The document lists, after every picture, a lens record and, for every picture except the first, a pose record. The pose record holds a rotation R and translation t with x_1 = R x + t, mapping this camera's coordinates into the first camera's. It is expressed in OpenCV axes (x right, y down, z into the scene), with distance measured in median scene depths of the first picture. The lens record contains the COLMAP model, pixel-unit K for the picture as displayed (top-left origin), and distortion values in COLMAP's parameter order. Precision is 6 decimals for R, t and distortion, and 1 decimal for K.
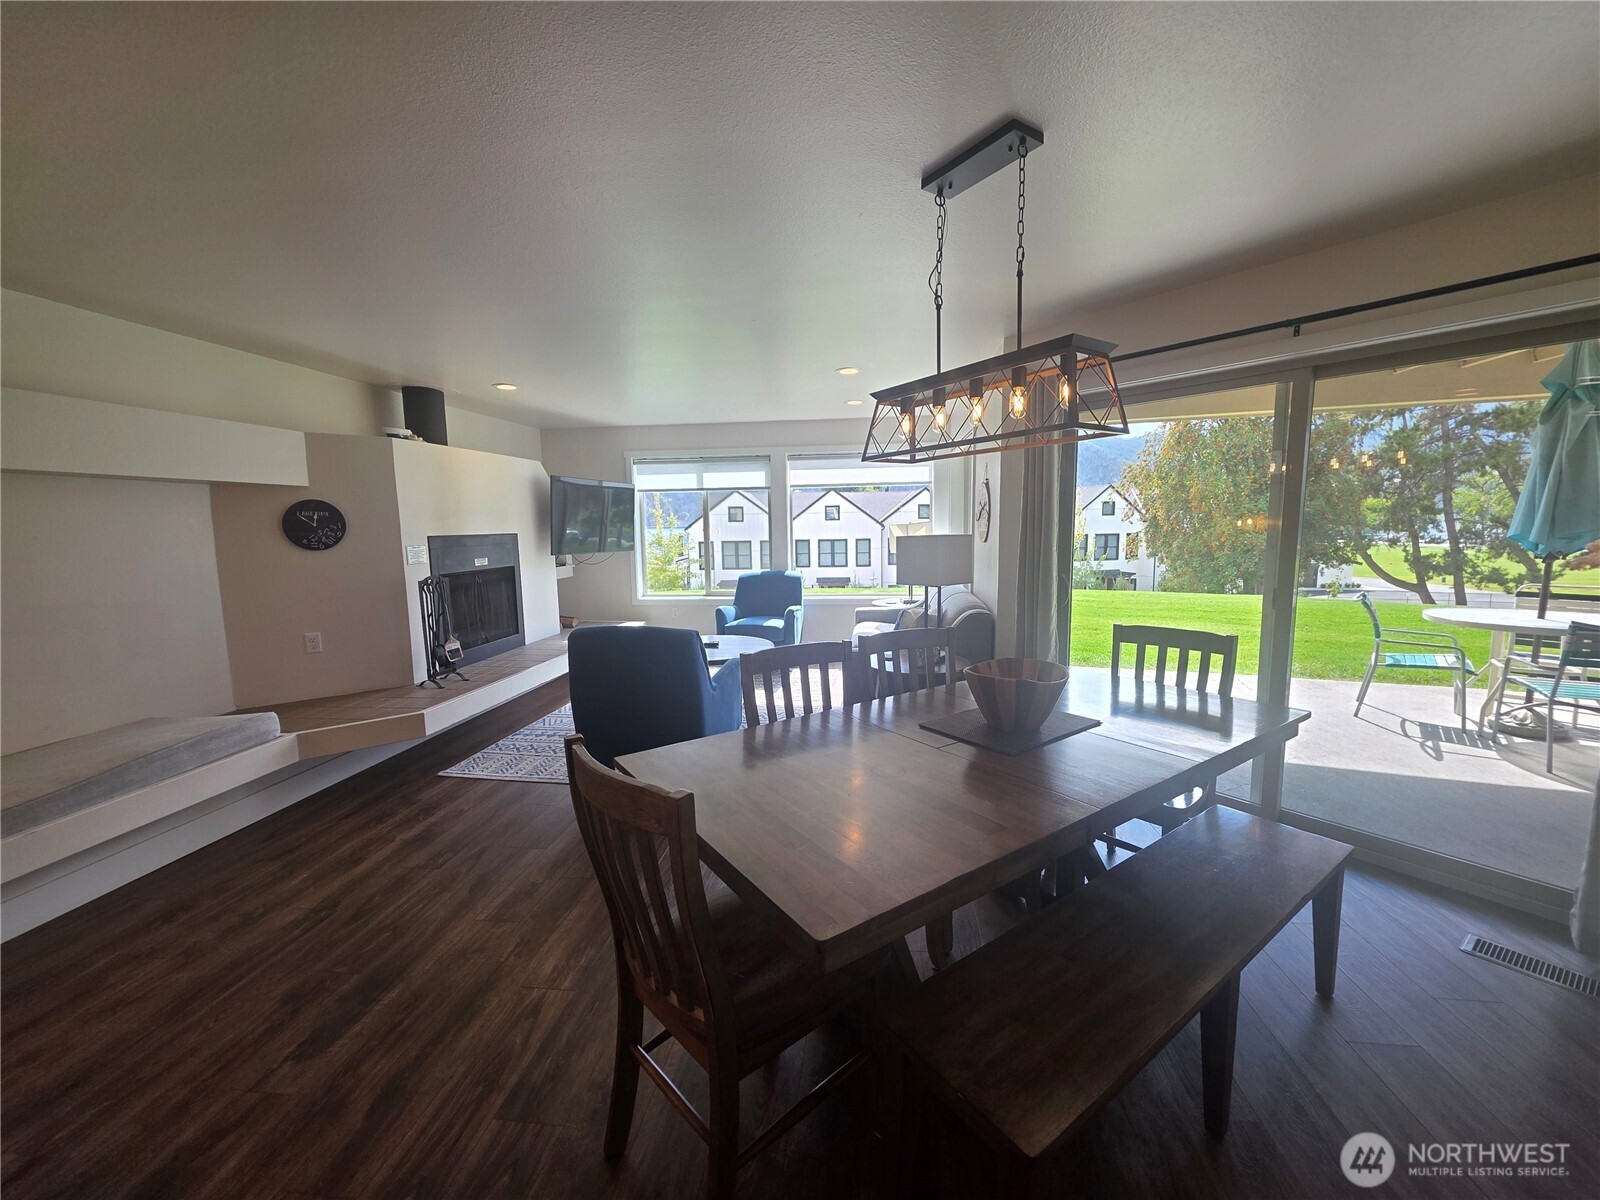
lens RADIAL K [[641.4, 0, 793.7], [0, 641.4, 598.9], [0, 0, 1]] dist [0.007156, -0.000159]
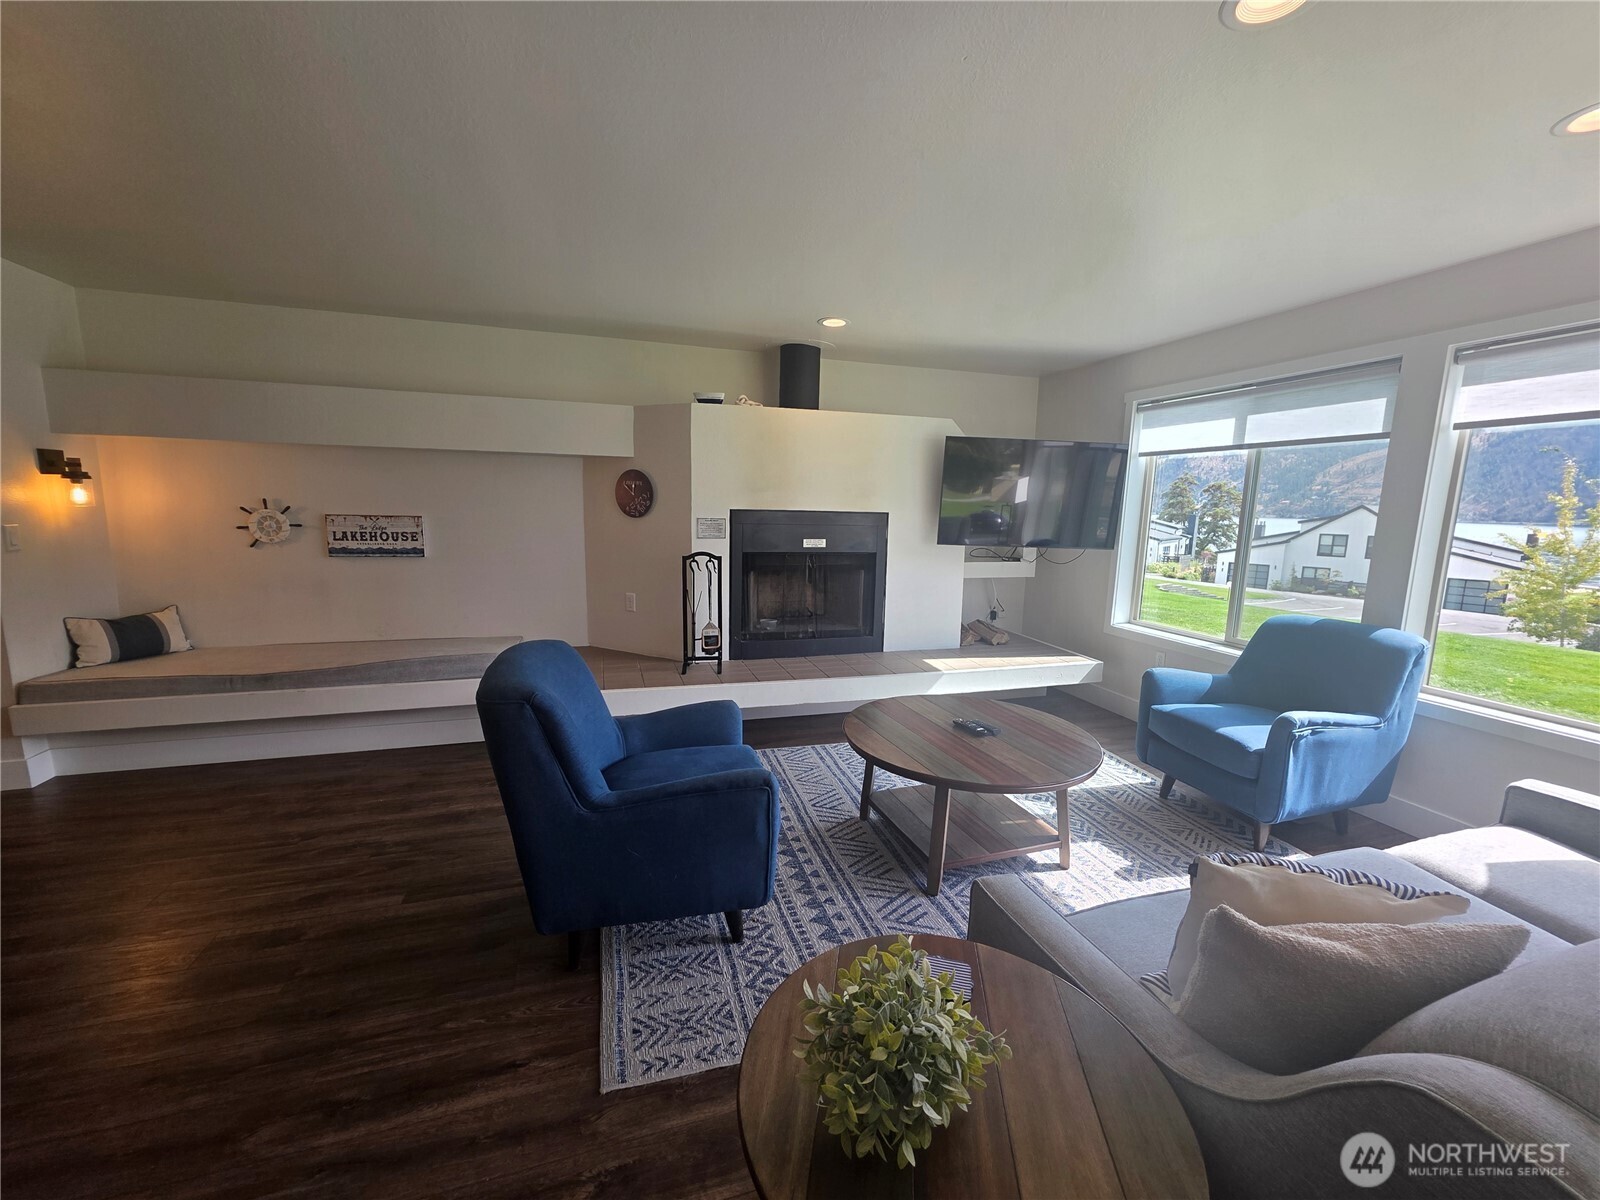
lens RADIAL K [[641.4, 0, 797.4], [0, 641.4, 591.4], [0, 0, 1]] dist [0.007156, -0.000159]
pose [[0.424388, 0.148571, -0.893208, 0.228980], [-0.137451, 0.985586, 0.098630, -0.064151], [0.894987, 0.080915, 0.438692, 0.522767]]
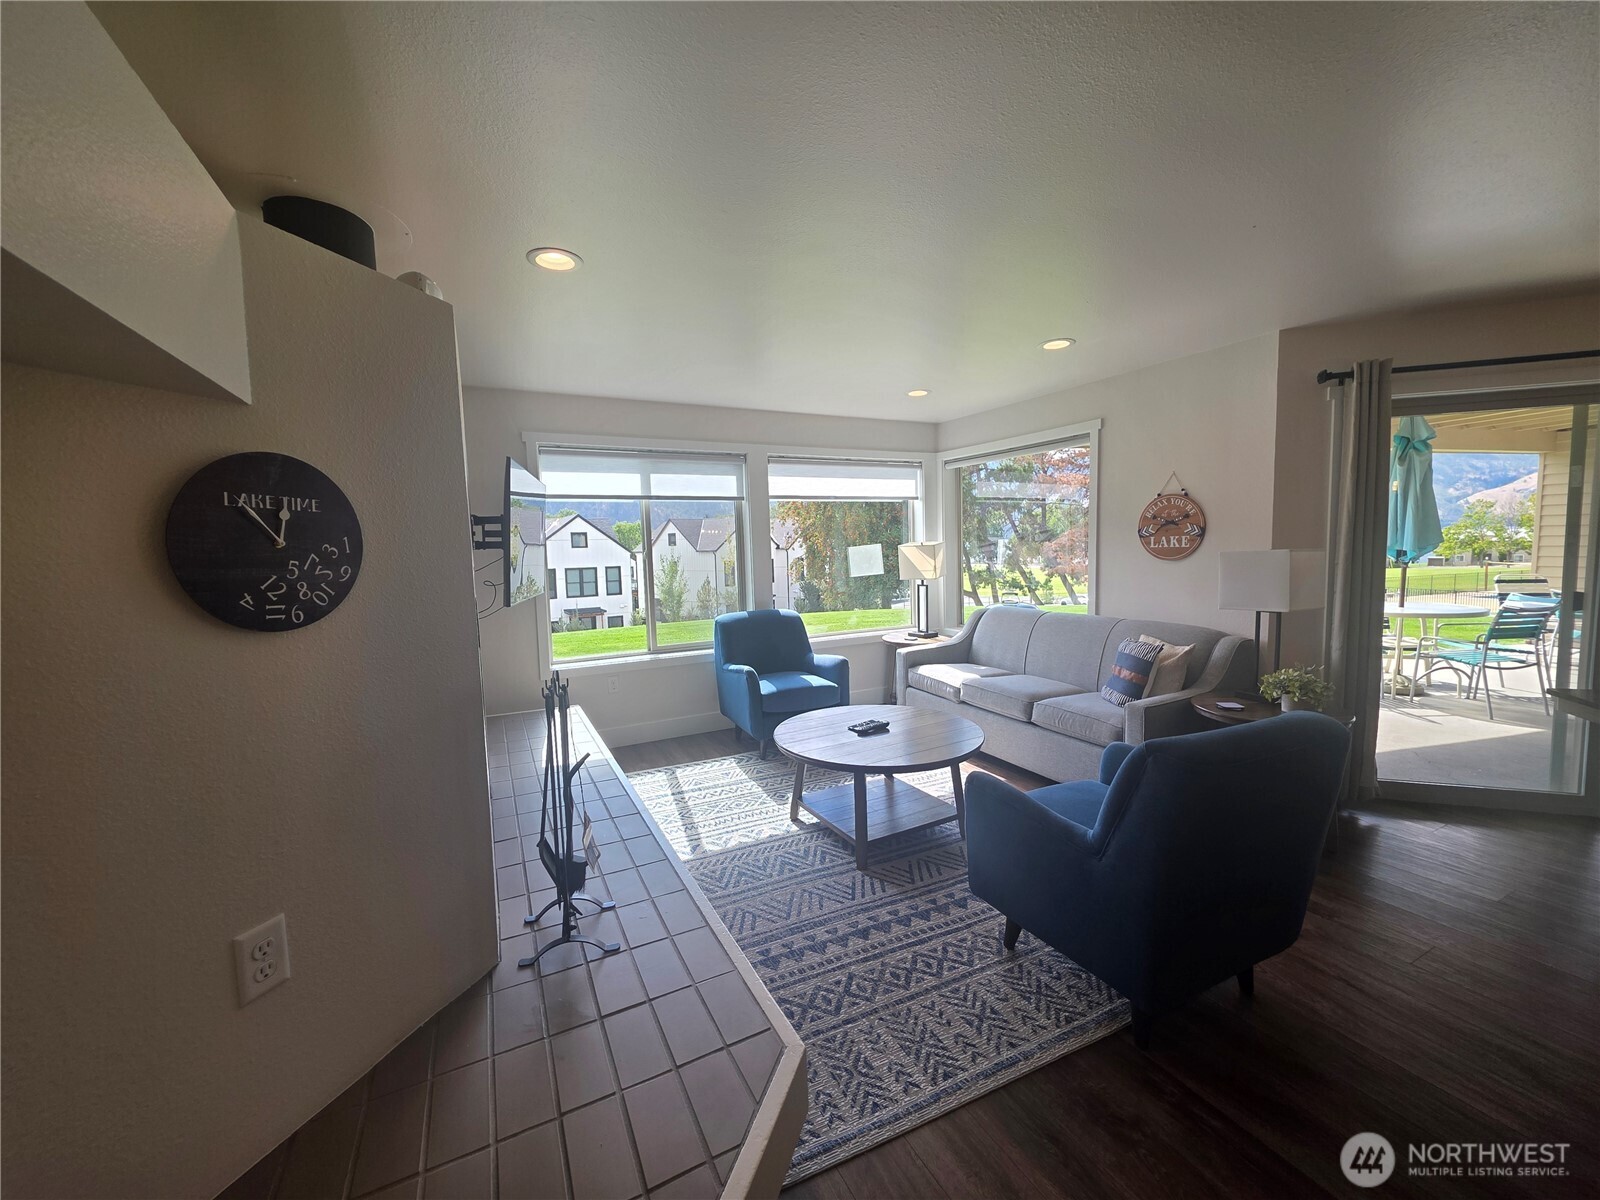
lens RADIAL K [[641.4, 0, 795.8], [0, 641.4, 598.0], [0, 0, 1]] dist [0.007156, -0.000159]
pose [[0.822376, -0.053259, 0.566446, -0.476025], [0.079989, 0.996543, -0.022432, -0.043336], [-0.563293, 0.063757, 0.823793, 0.420958]]
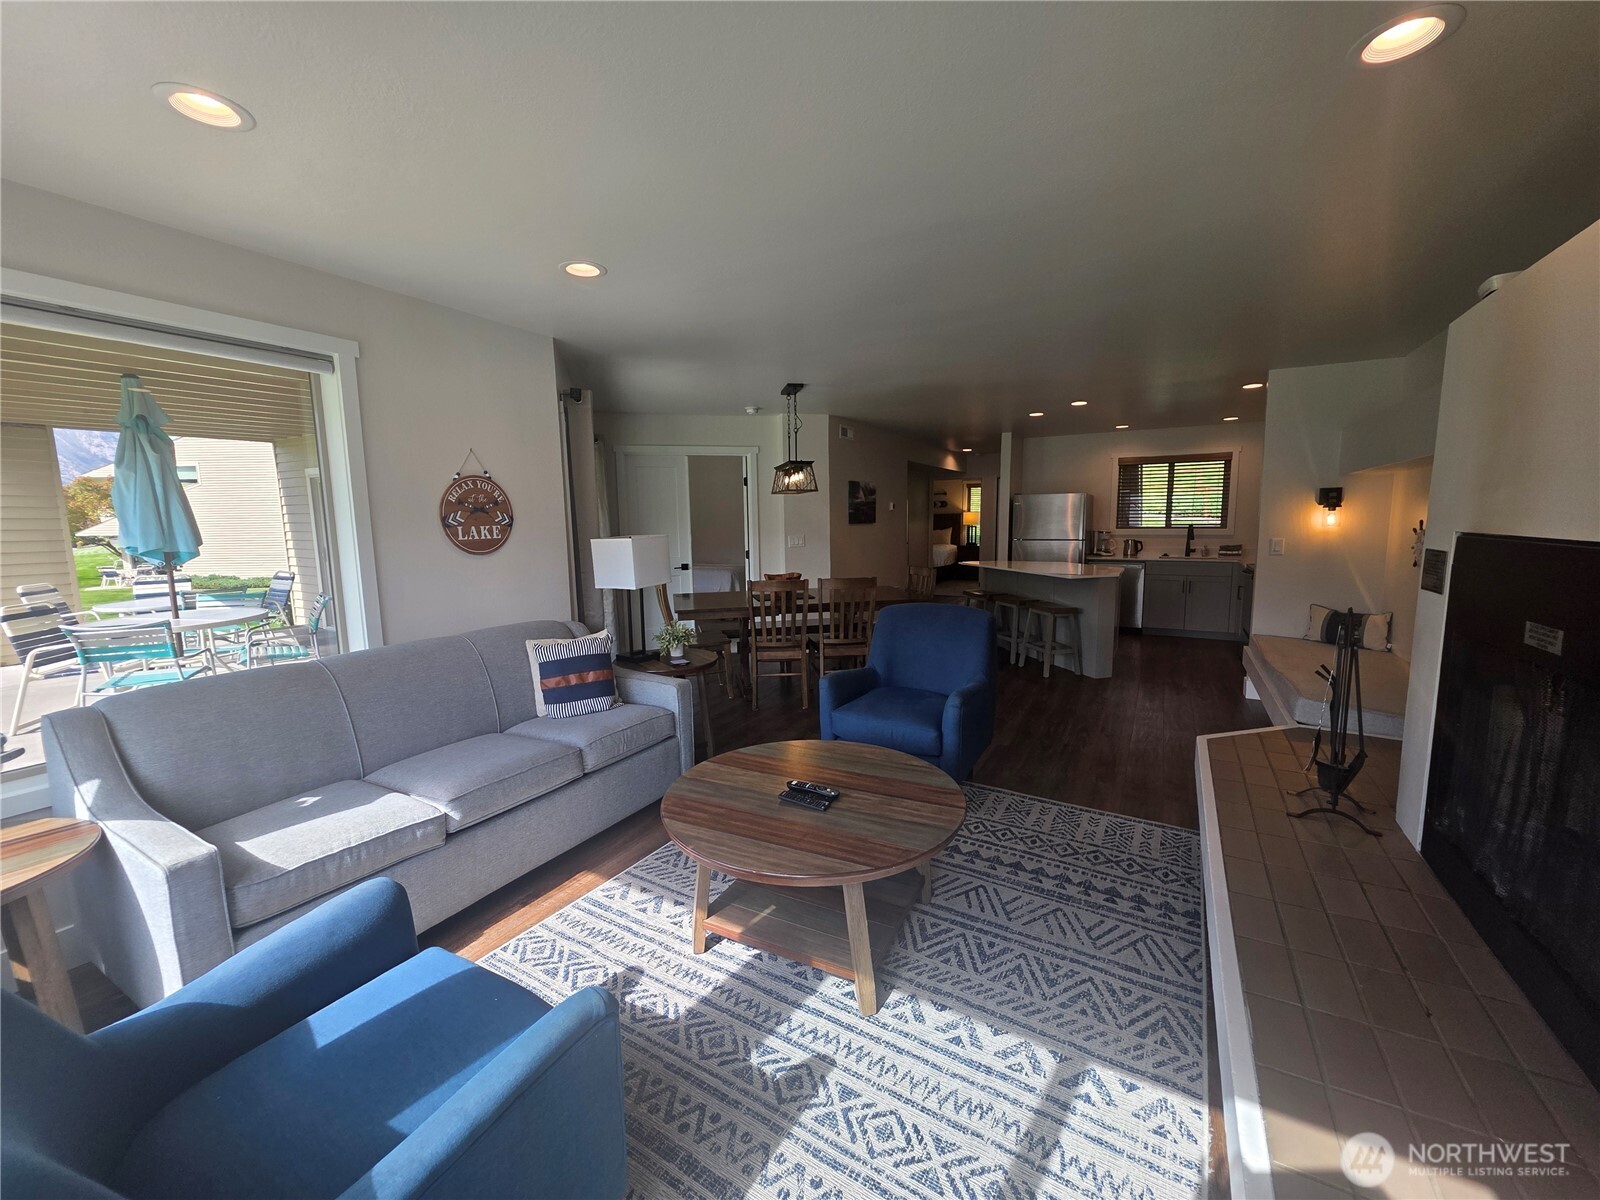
lens RADIAL K [[641.4, 0, 812.4], [0, 641.4, 591.2], [0, 0, 1]] dist [0.007156, -0.000159]
pose [[-0.934468, -0.012942, 0.355811, -0.248766], [0.069955, 0.973187, 0.219119, -0.137258], [-0.349106, 0.229650, -0.908507, 1.160330]]
